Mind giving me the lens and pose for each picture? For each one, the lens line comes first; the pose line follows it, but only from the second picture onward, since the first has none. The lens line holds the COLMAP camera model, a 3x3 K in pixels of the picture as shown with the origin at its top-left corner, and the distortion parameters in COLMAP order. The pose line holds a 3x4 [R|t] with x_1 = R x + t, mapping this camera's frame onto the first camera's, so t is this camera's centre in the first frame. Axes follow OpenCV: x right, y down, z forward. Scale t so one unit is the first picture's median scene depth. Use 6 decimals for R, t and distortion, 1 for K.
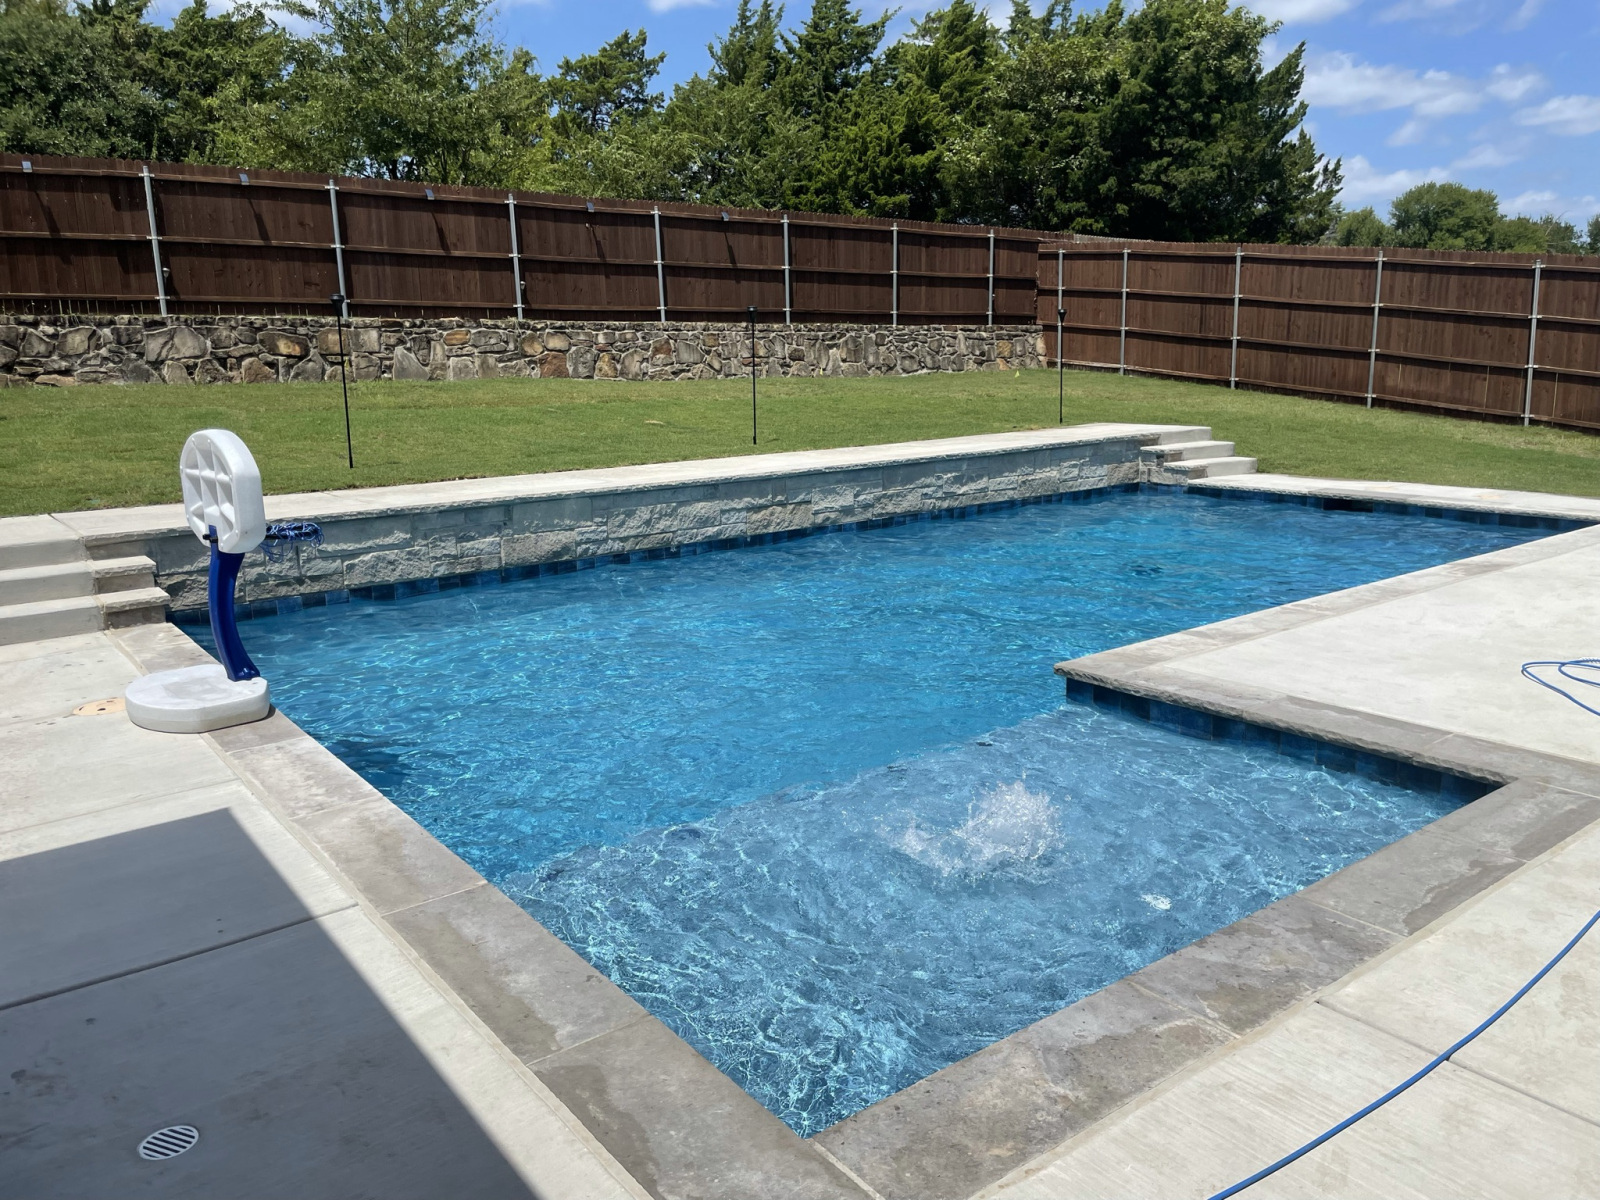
lens RADIAL K [[1200.4, 0, 800.0], [0, 1200.4, 600.0], [0, 0, 1]] dist [0.077574, -0.115492]
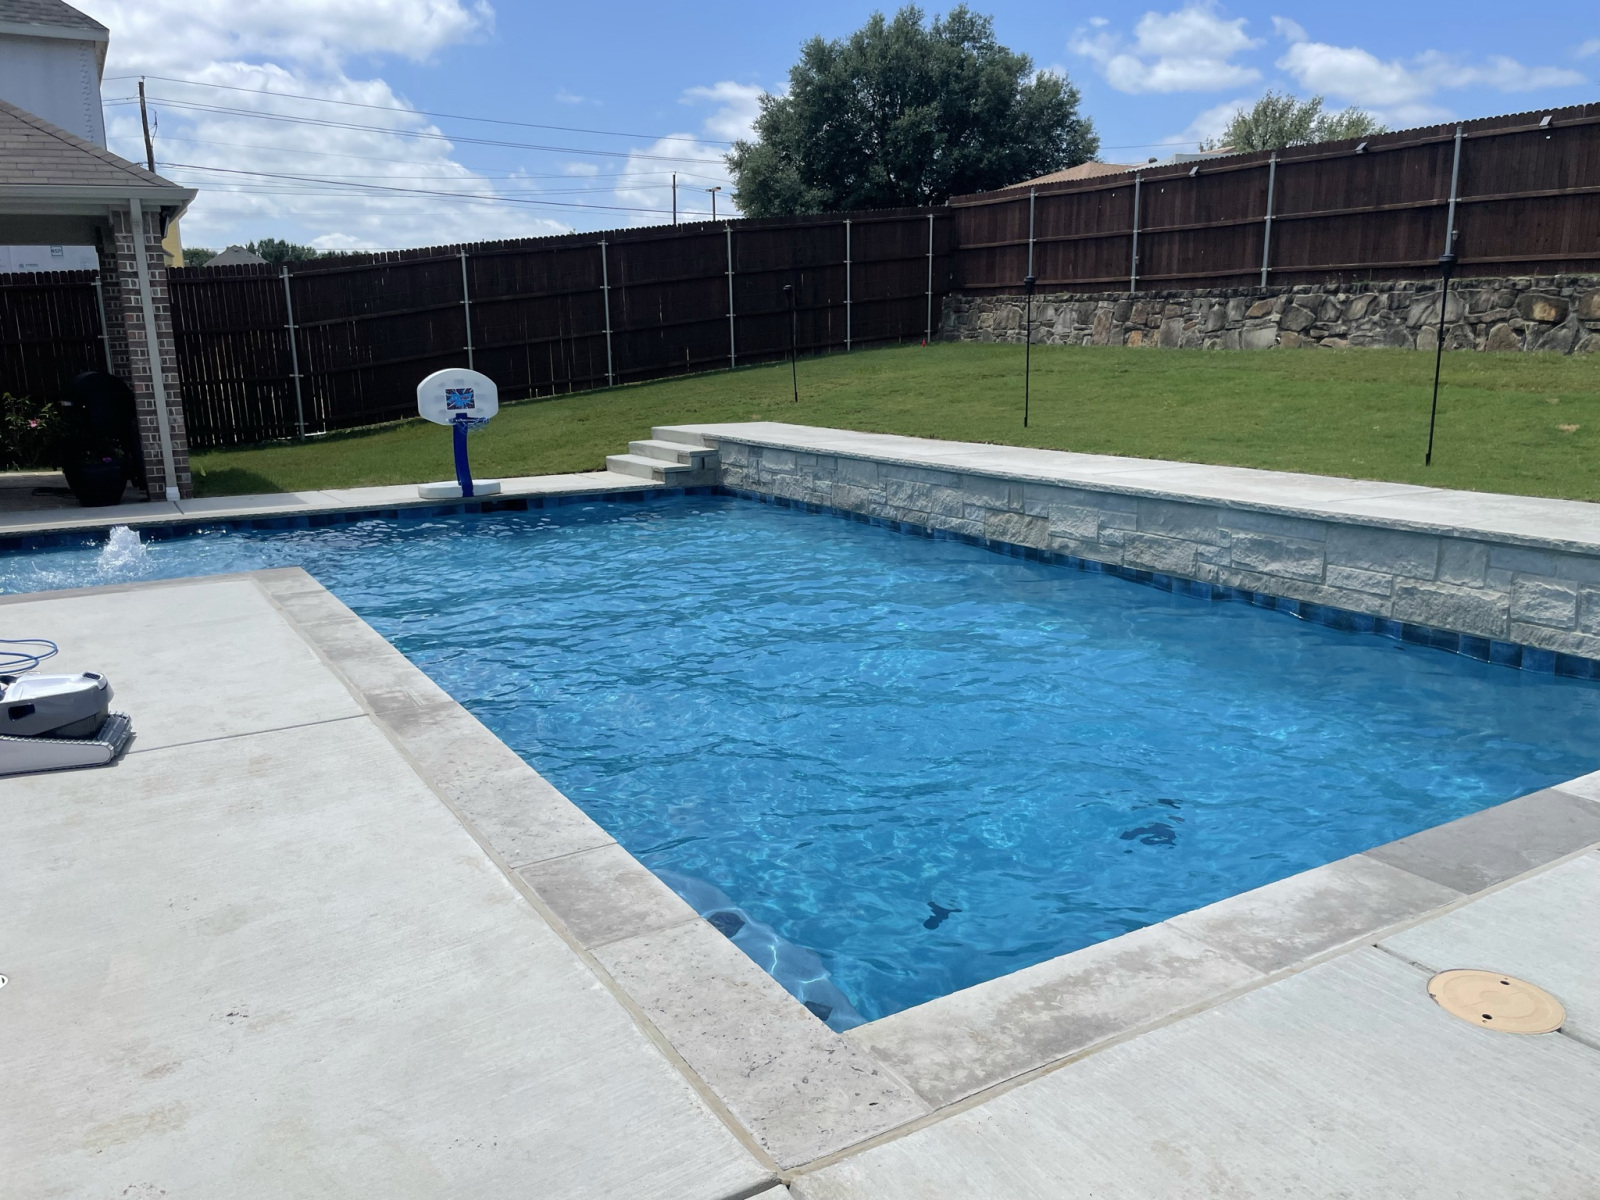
lens RADIAL K [[1200.4, 0, 800.0], [0, 1200.4, 600.0], [0, 0, 1]] dist [0.077574, -0.115492]
pose [[-0.109078, 0.231054, -0.966807, 0.716255], [-0.188711, 0.950110, 0.248355, -0.174671], [0.975956, 0.209537, -0.060034, 0.790642]]
